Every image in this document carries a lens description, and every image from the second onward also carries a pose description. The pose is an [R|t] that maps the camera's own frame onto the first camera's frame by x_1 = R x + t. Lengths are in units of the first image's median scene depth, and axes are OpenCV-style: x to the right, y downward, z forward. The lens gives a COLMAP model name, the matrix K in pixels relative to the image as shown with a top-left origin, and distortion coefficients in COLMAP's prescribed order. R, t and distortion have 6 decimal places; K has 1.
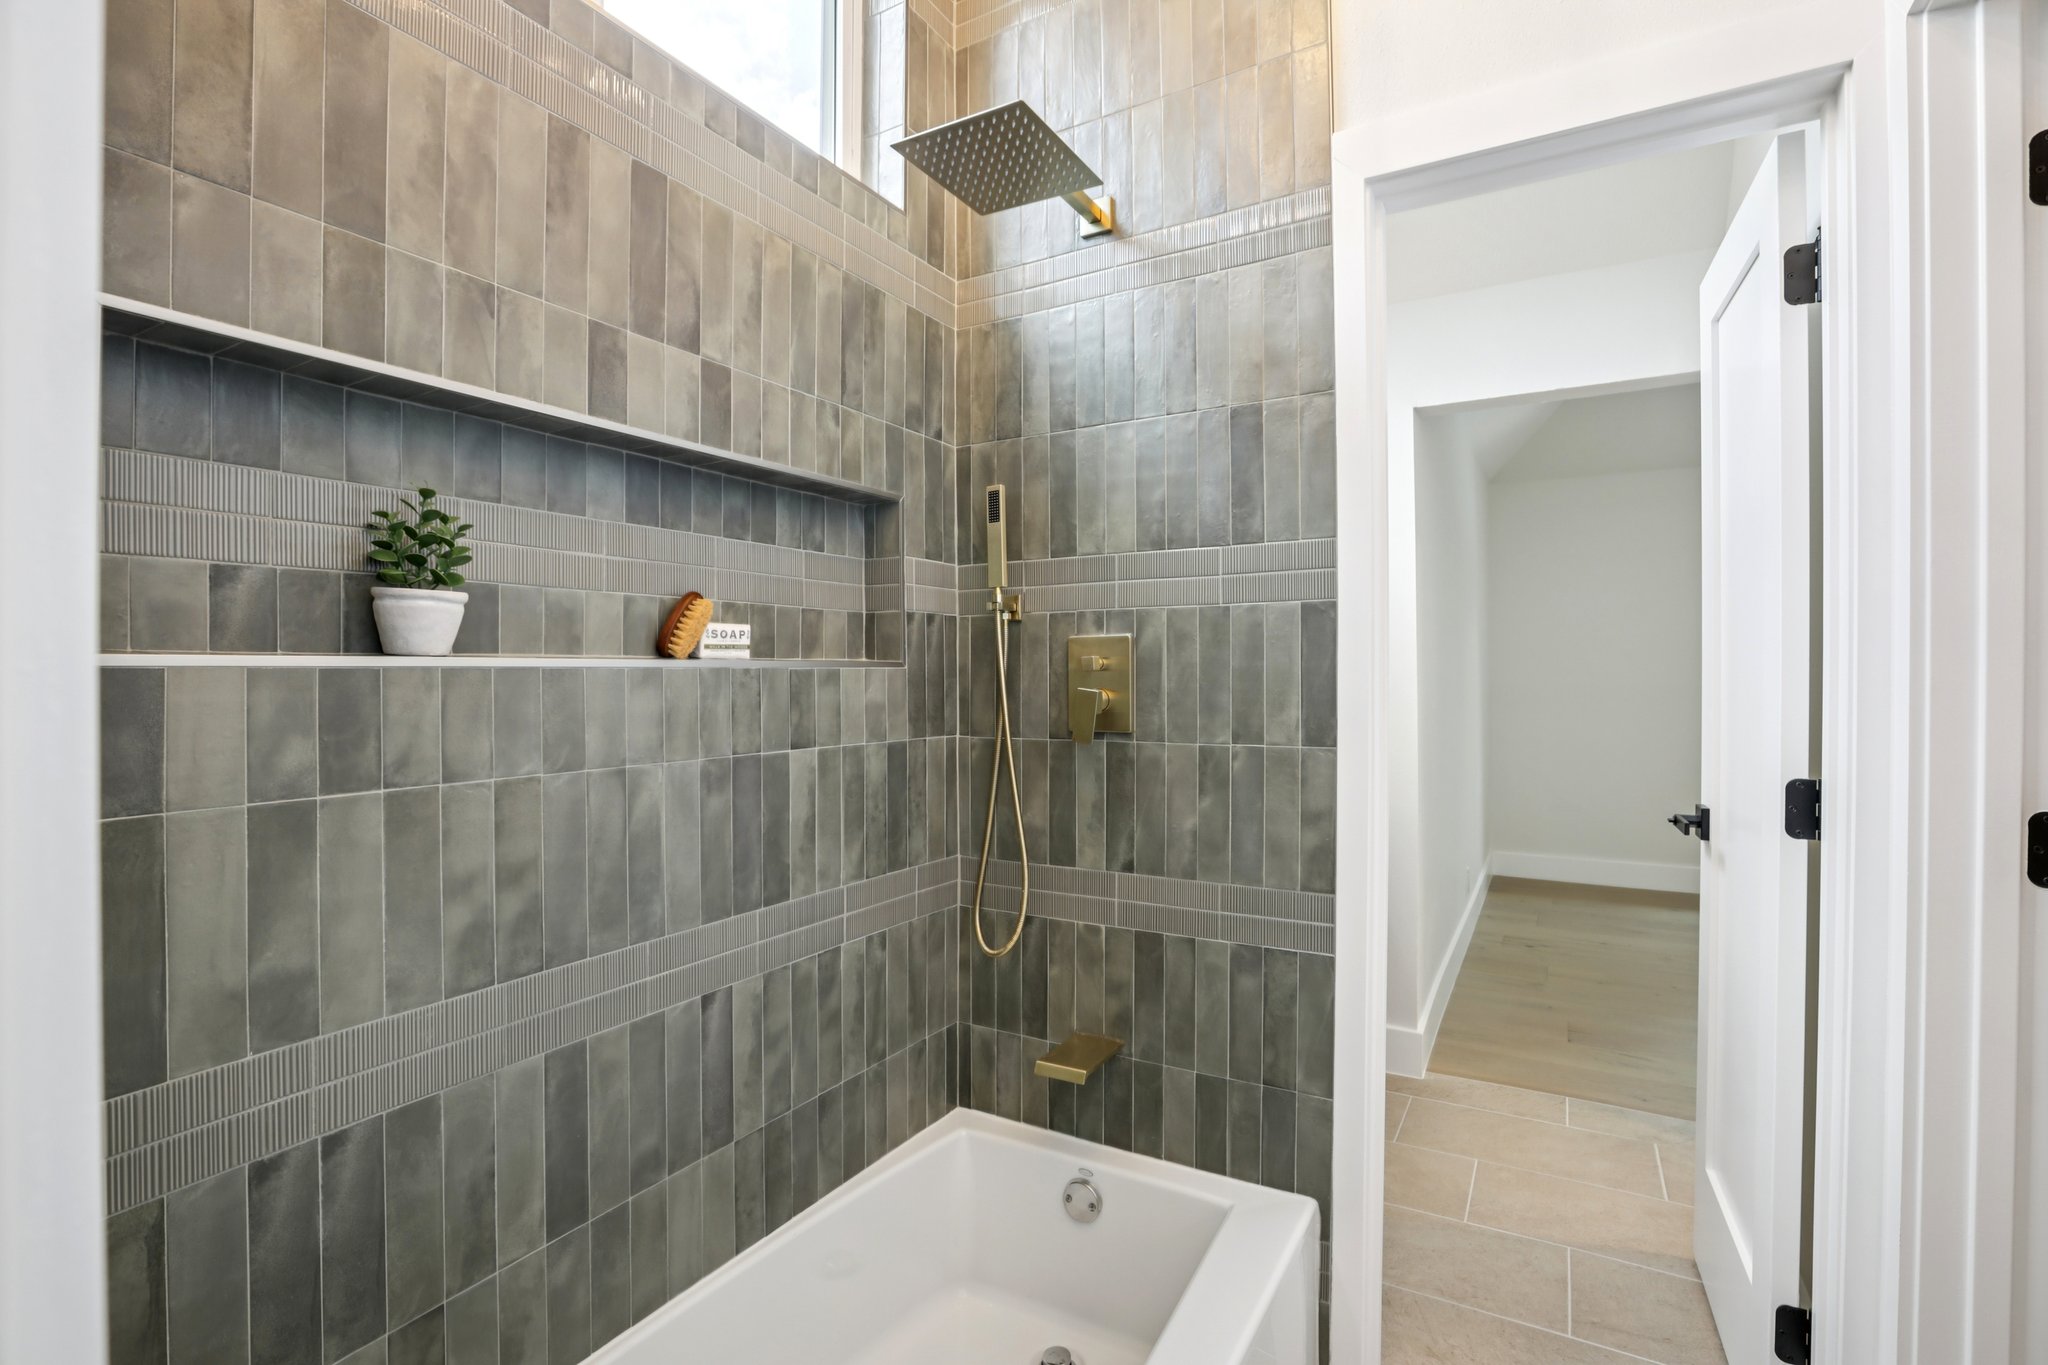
lens RADIAL K [[924.2, 0, 924.5], [0, 924.2, 663.1], [0, 0, 1]] dist [-0.037031, 0.007490]
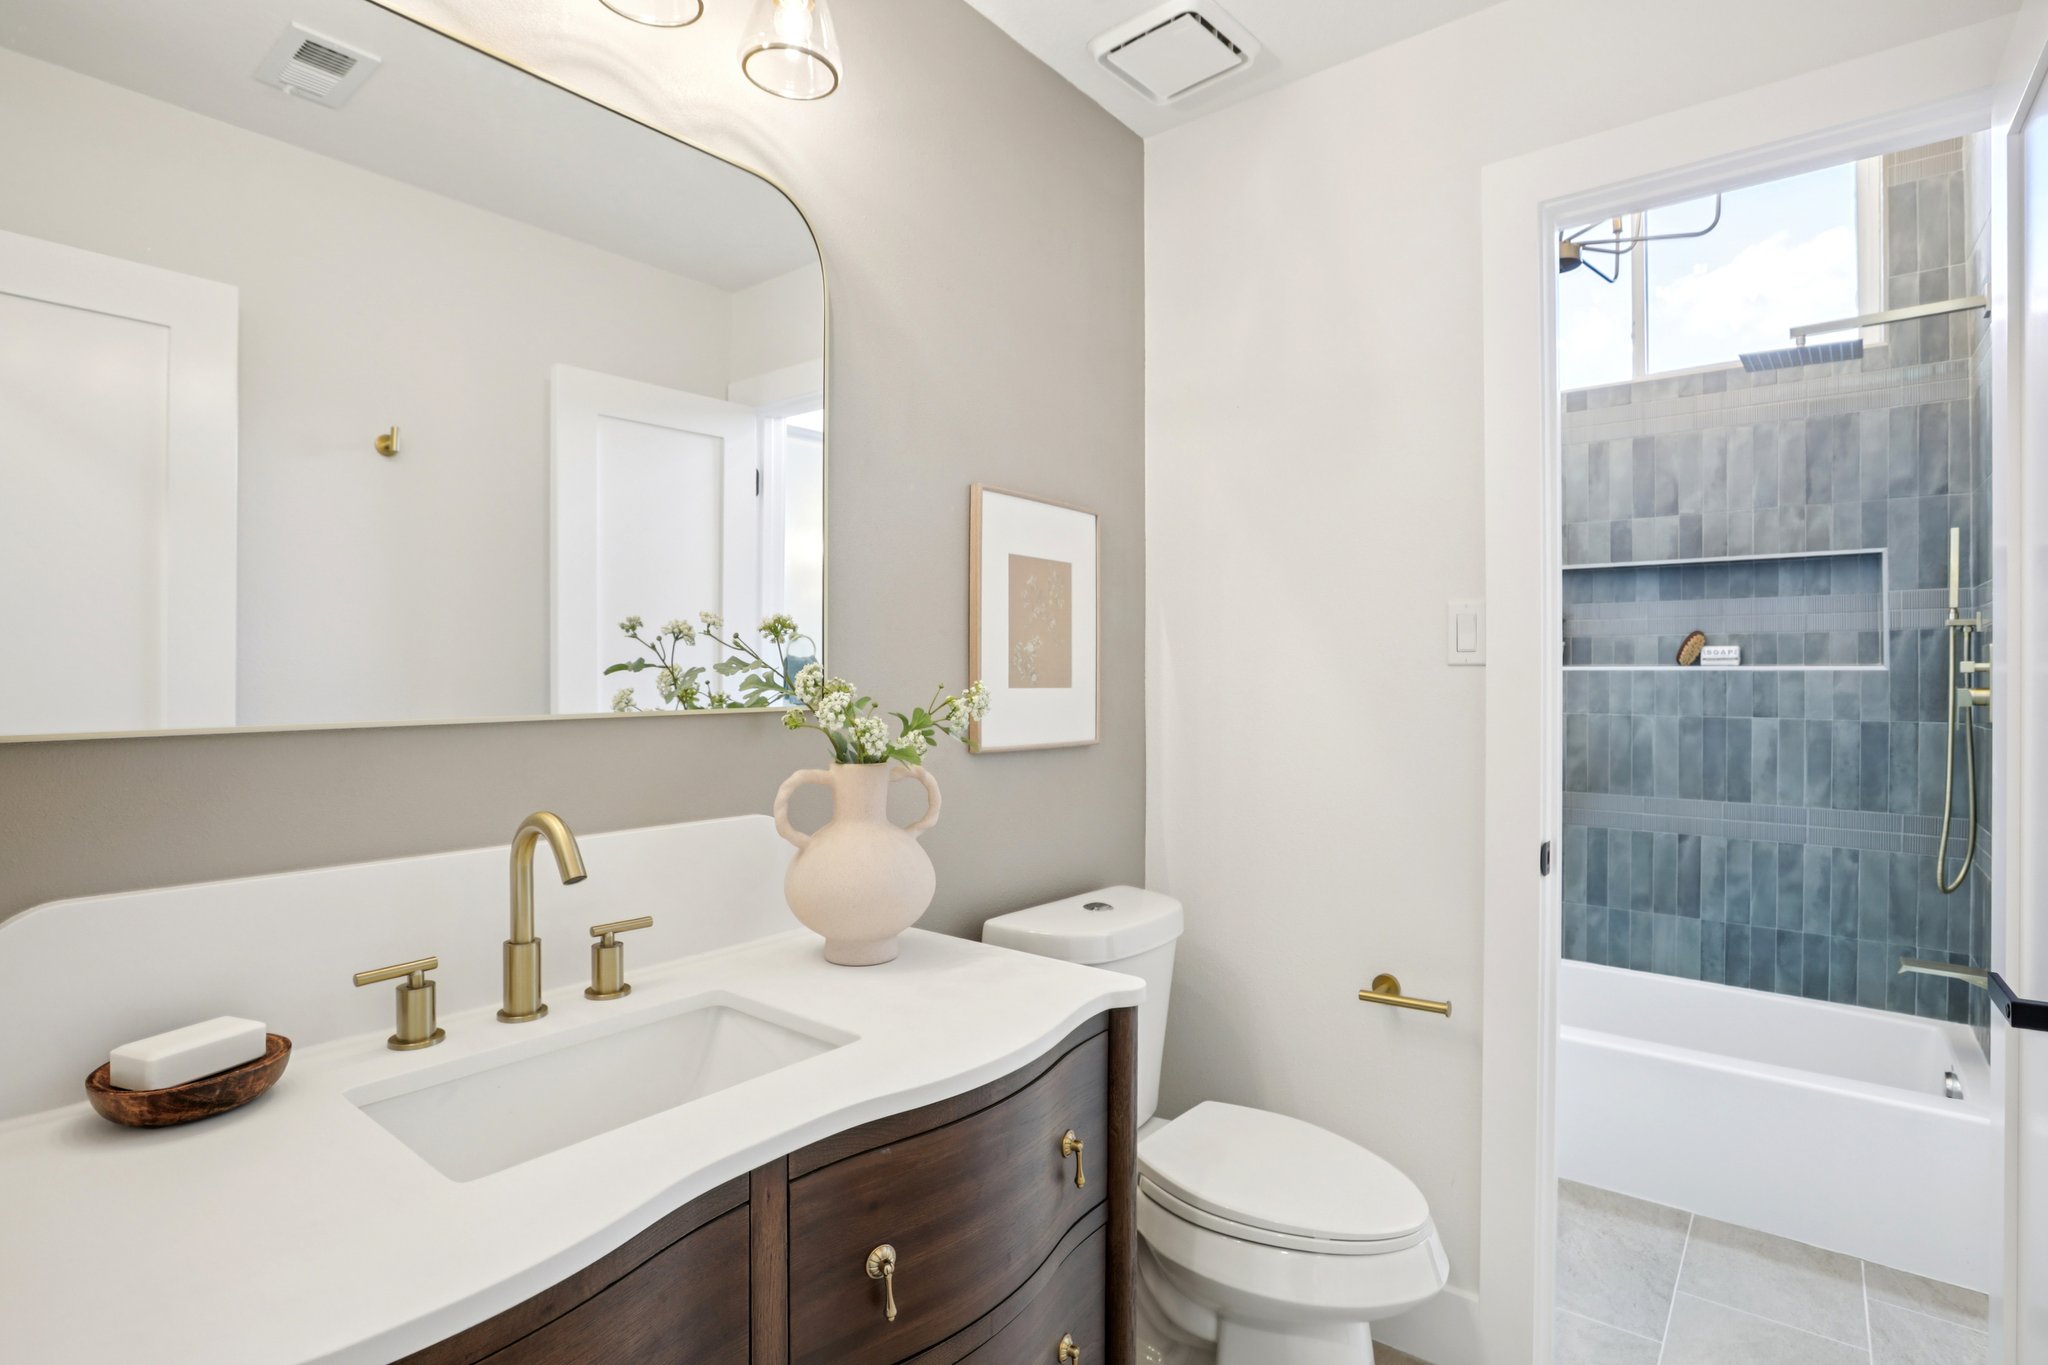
lens RADIAL K [[1071.9, 0, 1027.2], [0, 1071.9, 681.6], [0, 0, 1]] dist [-0.005425, -0.000599]
pose [[-0.128792, 0.001667, -0.991670, 2.096596], [-0.001970, 0.999996, 0.001937, 0.026319], [0.991670, 0.002203, -0.128788, -0.102023]]
